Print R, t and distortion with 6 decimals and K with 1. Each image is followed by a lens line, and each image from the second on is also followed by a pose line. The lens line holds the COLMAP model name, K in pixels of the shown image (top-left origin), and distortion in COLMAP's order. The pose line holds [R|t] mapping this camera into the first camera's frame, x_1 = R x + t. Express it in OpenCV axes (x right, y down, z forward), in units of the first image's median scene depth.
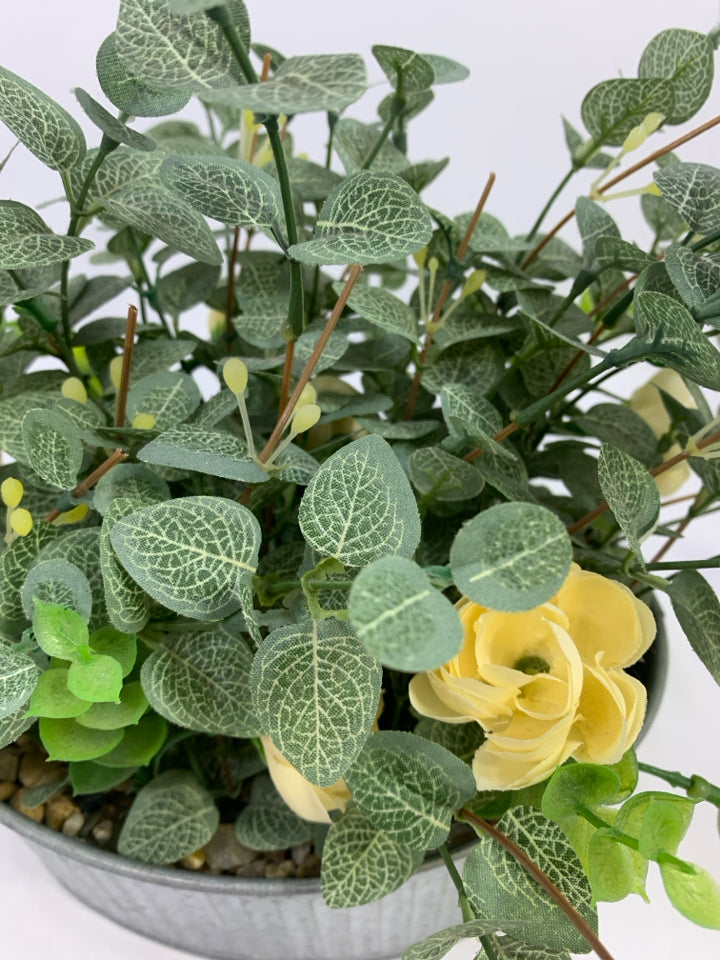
lens RADIAL K [[731.9, 0, 360.0], [0, 731.9, 480.0], [0, 0, 1]] dist [-0.003986, -0.003454]
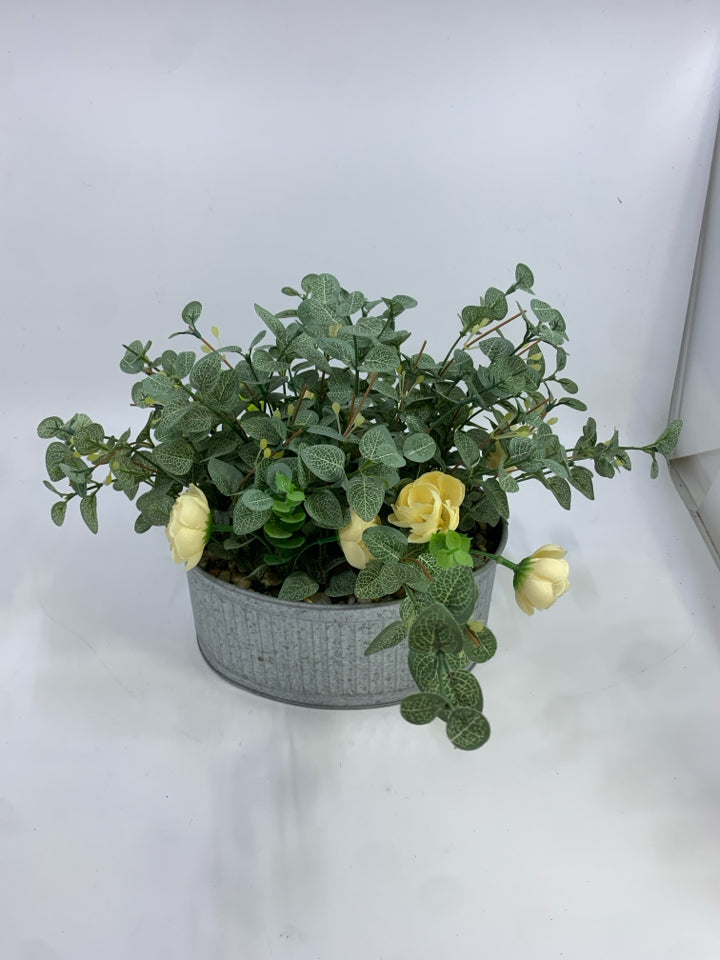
lens RADIAL K [[731.9, 0, 360.0], [0, 731.9, 480.0], [0, 0, 1]] dist [-0.003986, -0.003454]
pose [[0.999980, 0.006191, 0.000972, -0.057538], [-0.005986, 0.989476, -0.144575, 0.466141], [-0.001857, 0.144566, 0.989493, -1.542442]]
